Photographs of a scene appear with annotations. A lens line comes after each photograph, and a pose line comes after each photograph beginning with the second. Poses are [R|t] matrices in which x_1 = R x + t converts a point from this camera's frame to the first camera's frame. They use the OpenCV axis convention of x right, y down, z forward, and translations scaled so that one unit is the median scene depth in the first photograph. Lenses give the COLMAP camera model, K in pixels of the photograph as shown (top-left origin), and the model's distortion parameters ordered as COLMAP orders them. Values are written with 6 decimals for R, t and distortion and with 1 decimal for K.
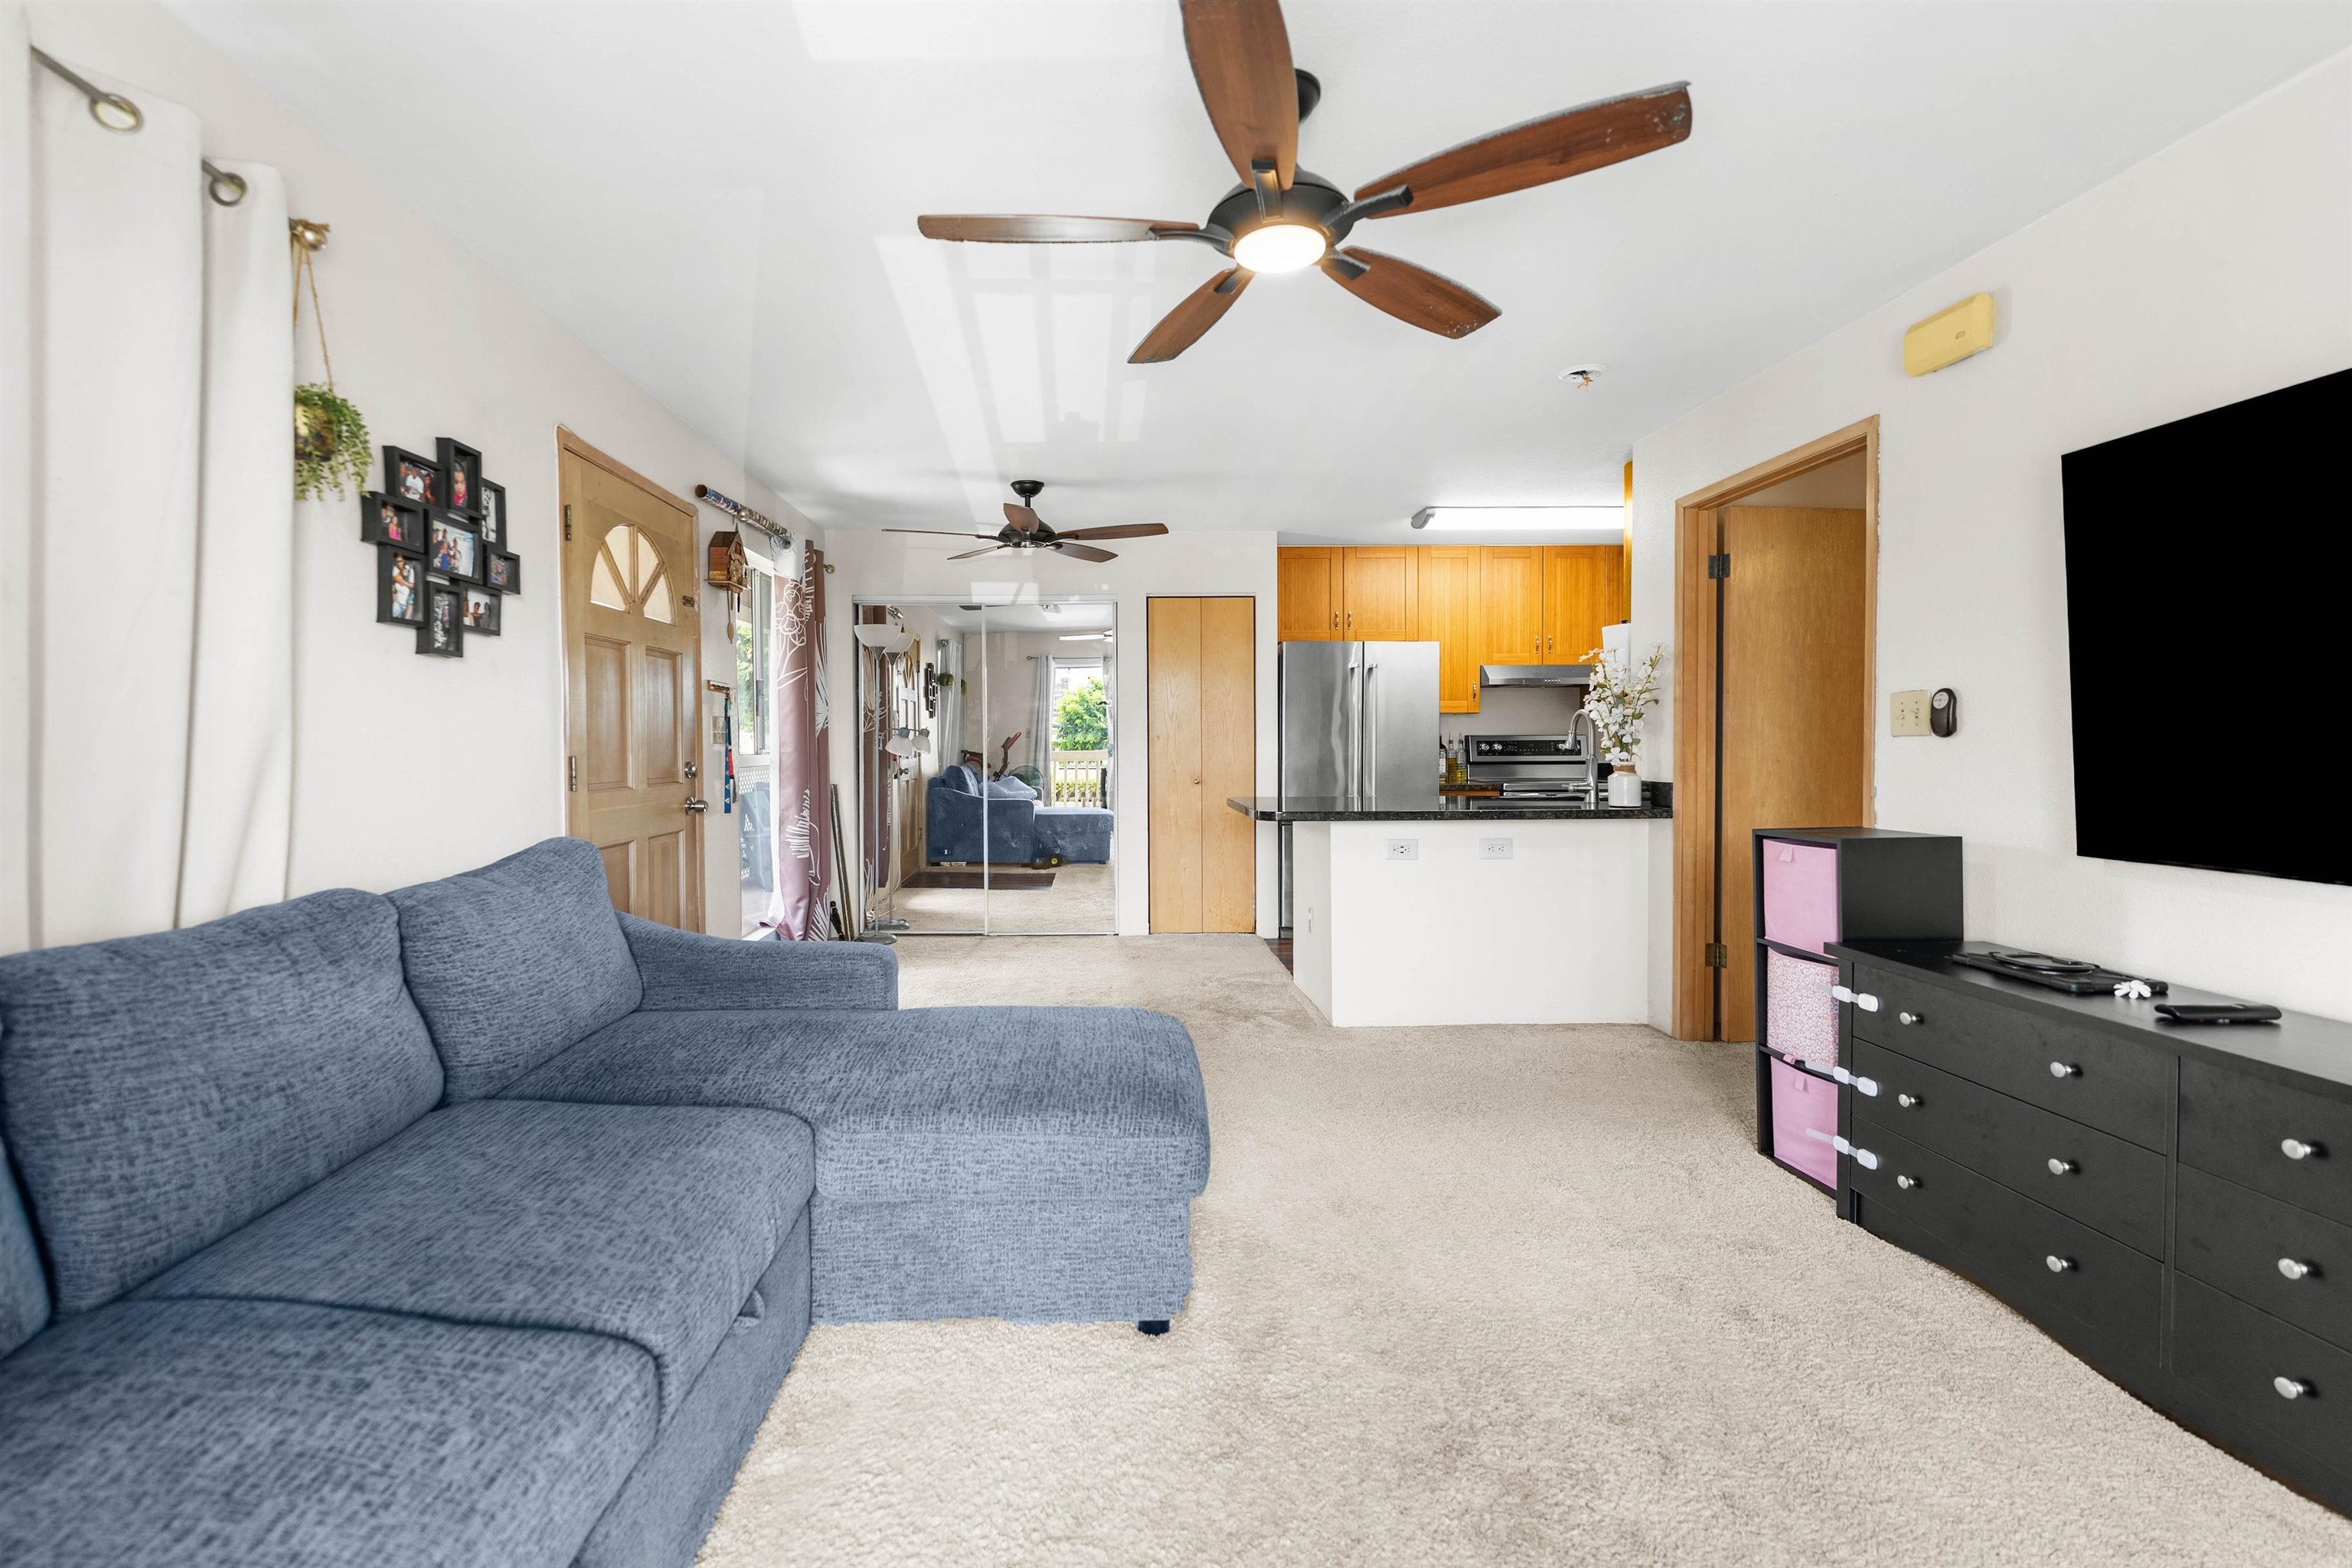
lens RADIAL K [[966.4, 0, 1023.2], [0, 966.4, 737.6], [0, 0, 1]] dist [0.000516, -0.000367]
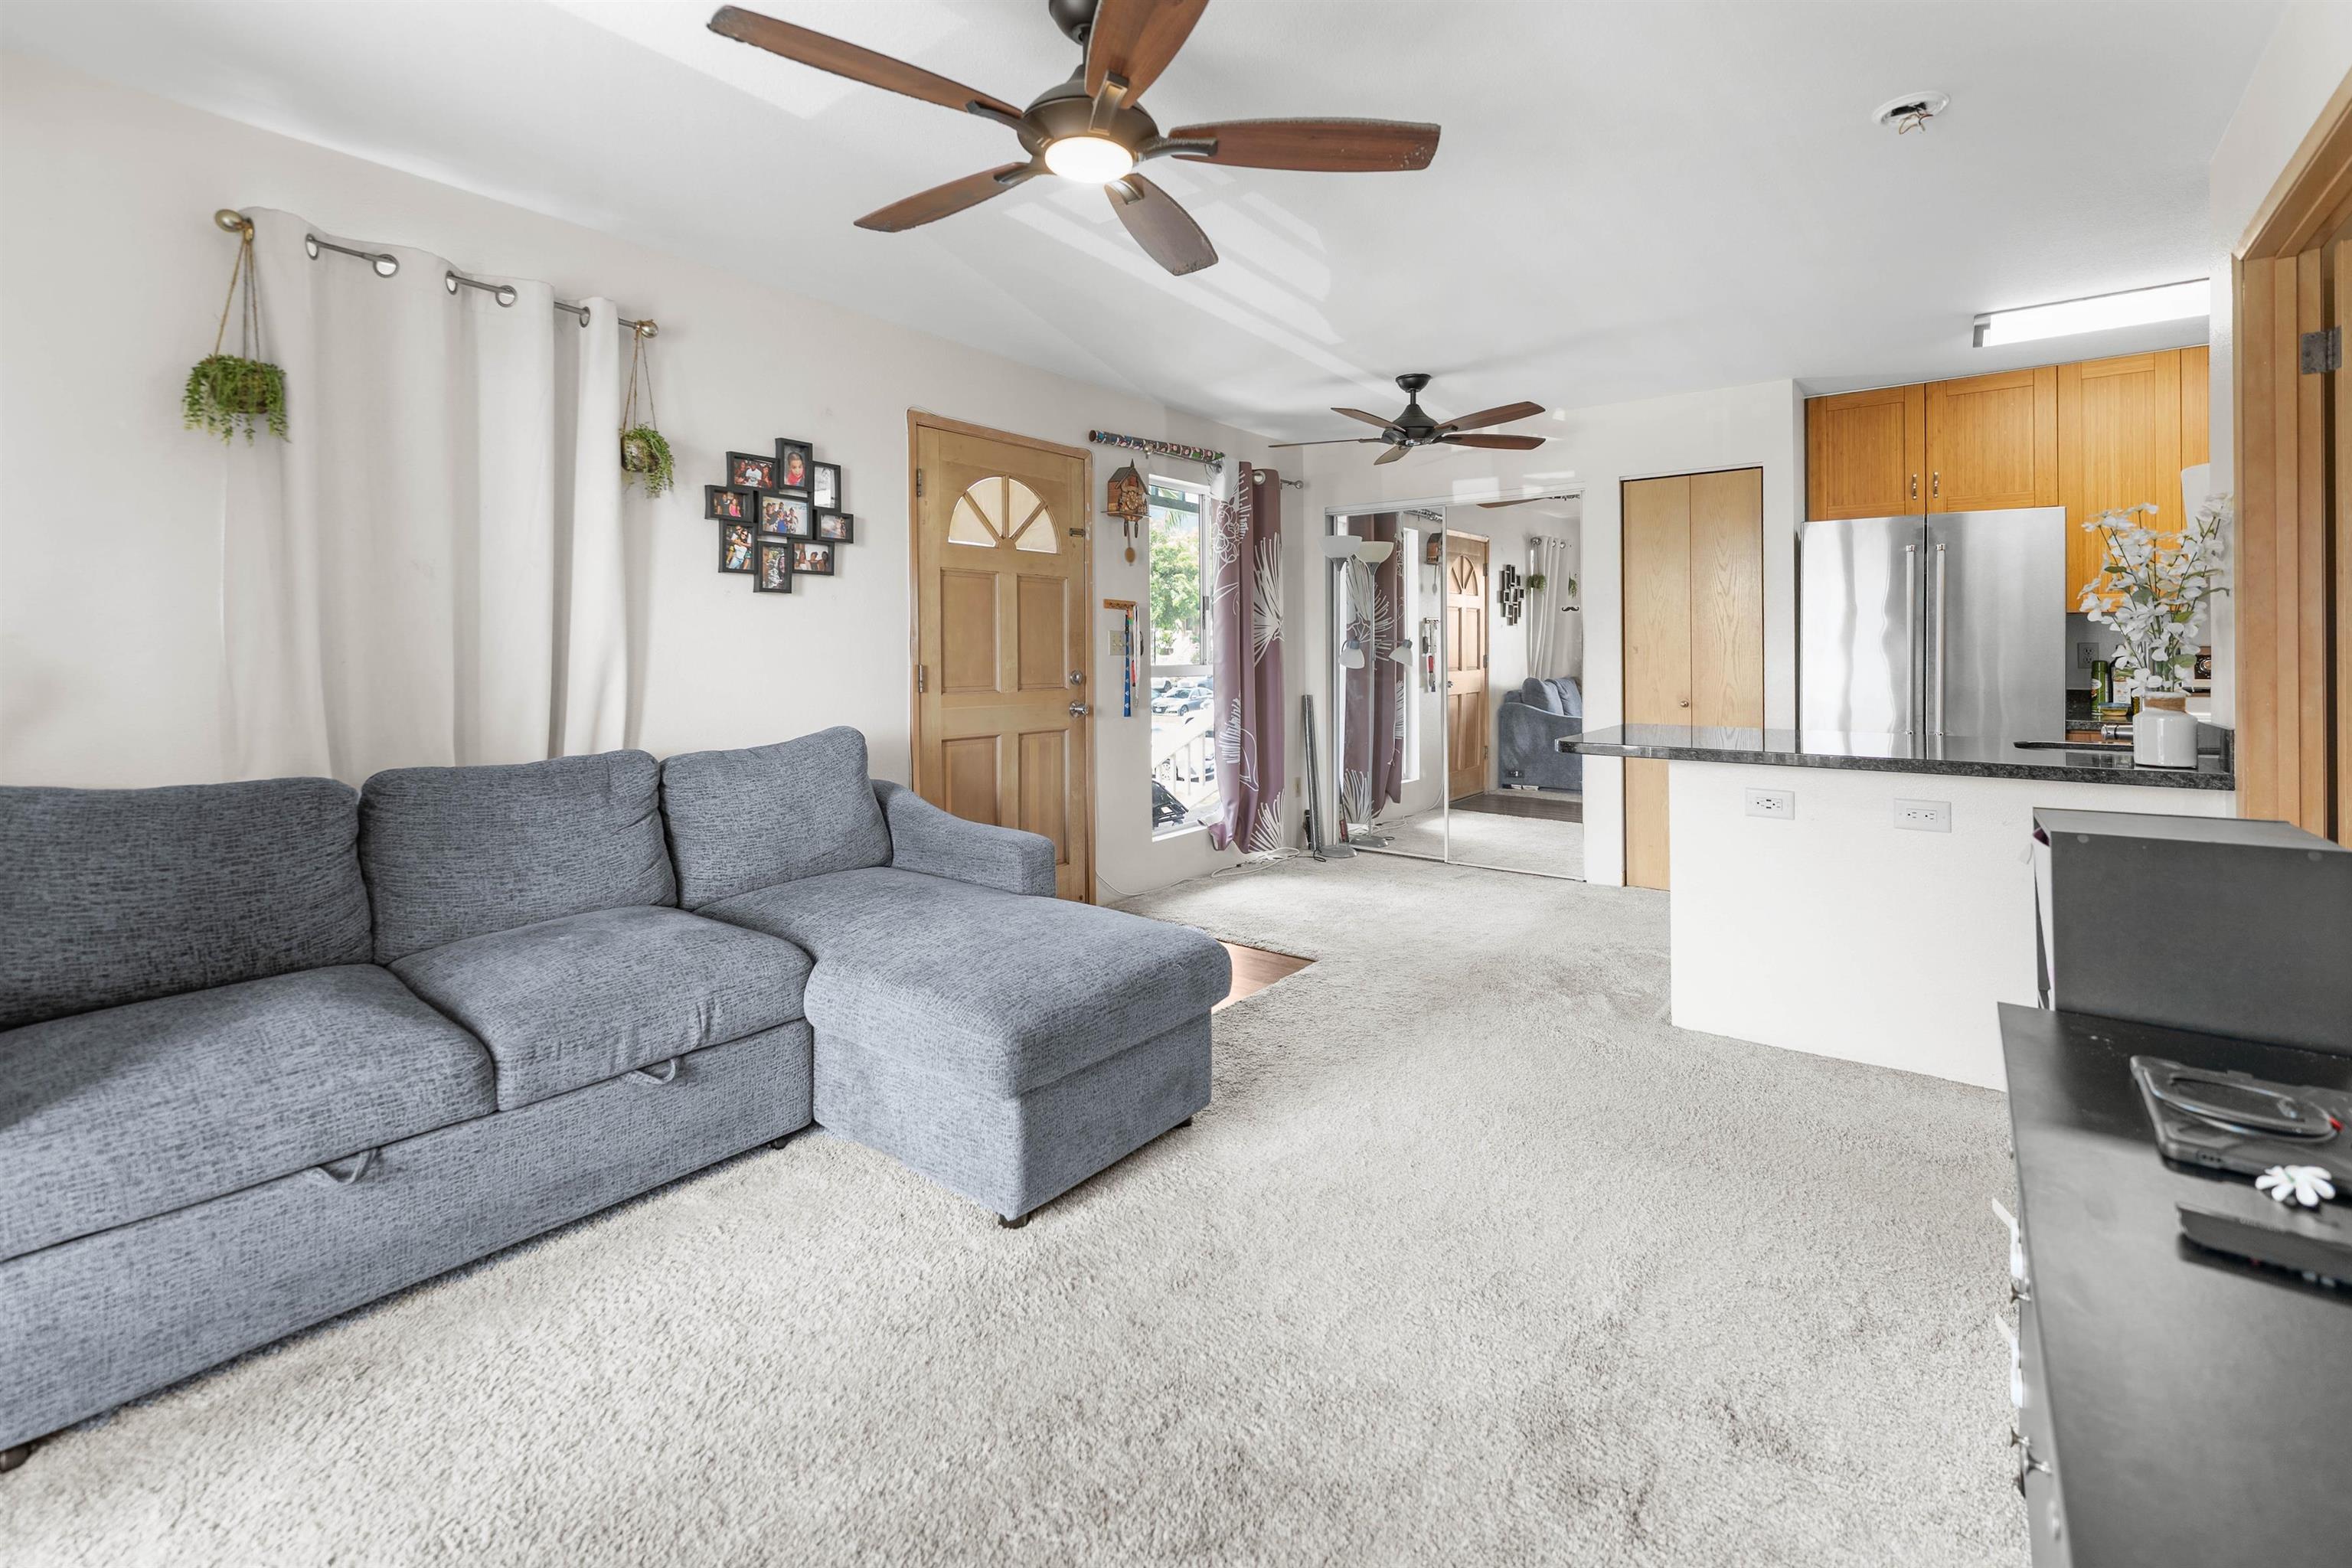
lens RADIAL K [[966.4, 0, 1126.8], [0, 966.4, 629.9], [0, 0, 1]] dist [0.000516, -0.000367]
pose [[0.803610, -0.010643, -0.595061, 0.588399], [0.000422, 0.999850, -0.017312, -0.005648], [0.595156, 0.013661, 0.803494, 0.157032]]
